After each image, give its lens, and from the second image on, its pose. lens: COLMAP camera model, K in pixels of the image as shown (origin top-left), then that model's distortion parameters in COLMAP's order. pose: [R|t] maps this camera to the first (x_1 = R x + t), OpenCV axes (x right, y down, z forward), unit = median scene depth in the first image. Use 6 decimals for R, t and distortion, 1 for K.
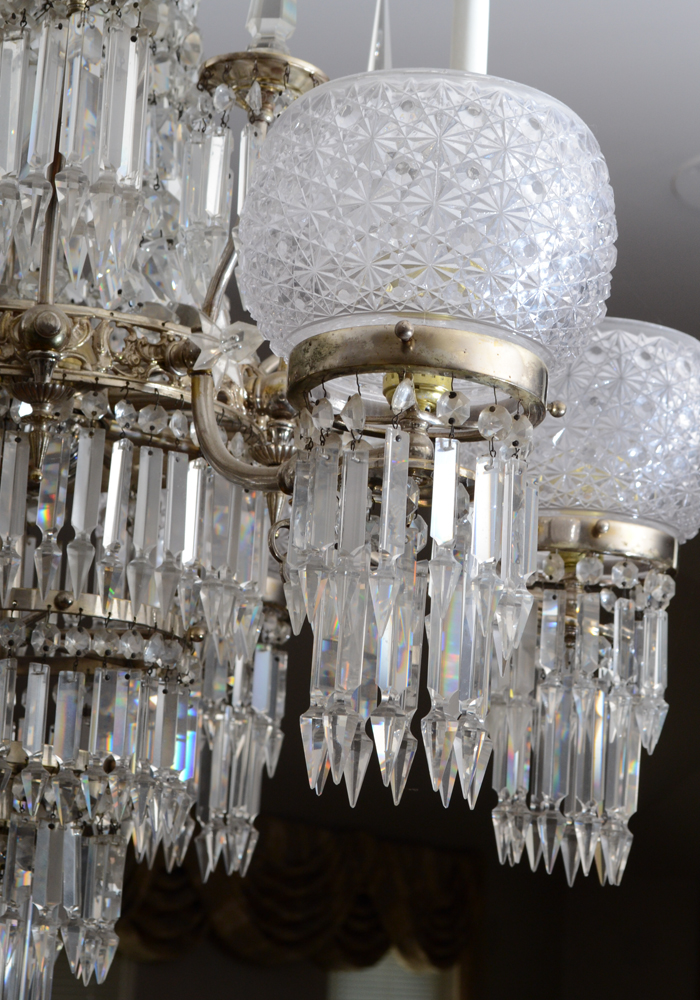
lens RADIAL K [[2404.5, 0, 350.0], [0, 2404.5, 500.0], [0, 0, 1]] dist [0.035722, 0.021707]
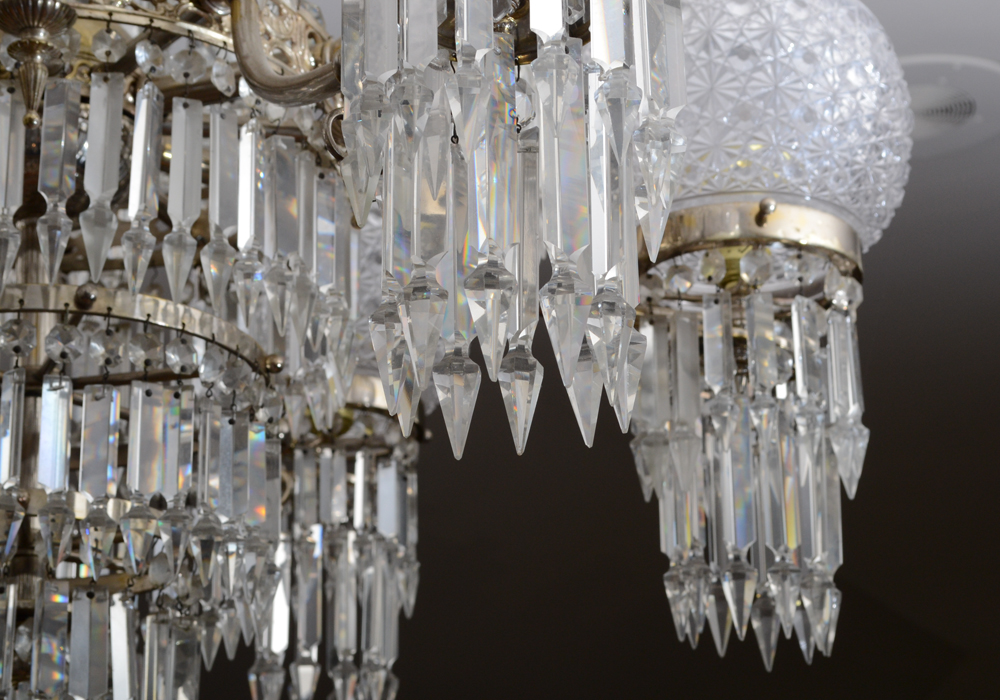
lens RADIAL K [[2075.4, 0, 500.0], [0, 2075.4, 350.0], [0, 0, 1]] dist [-0.003213, 0.054670]
pose [[0.996710, -0.080659, -0.007893, 0.016302], [0.079302, 0.990734, -0.110264, 0.128586], [0.016713, 0.109275, 0.993871, 0.305080]]
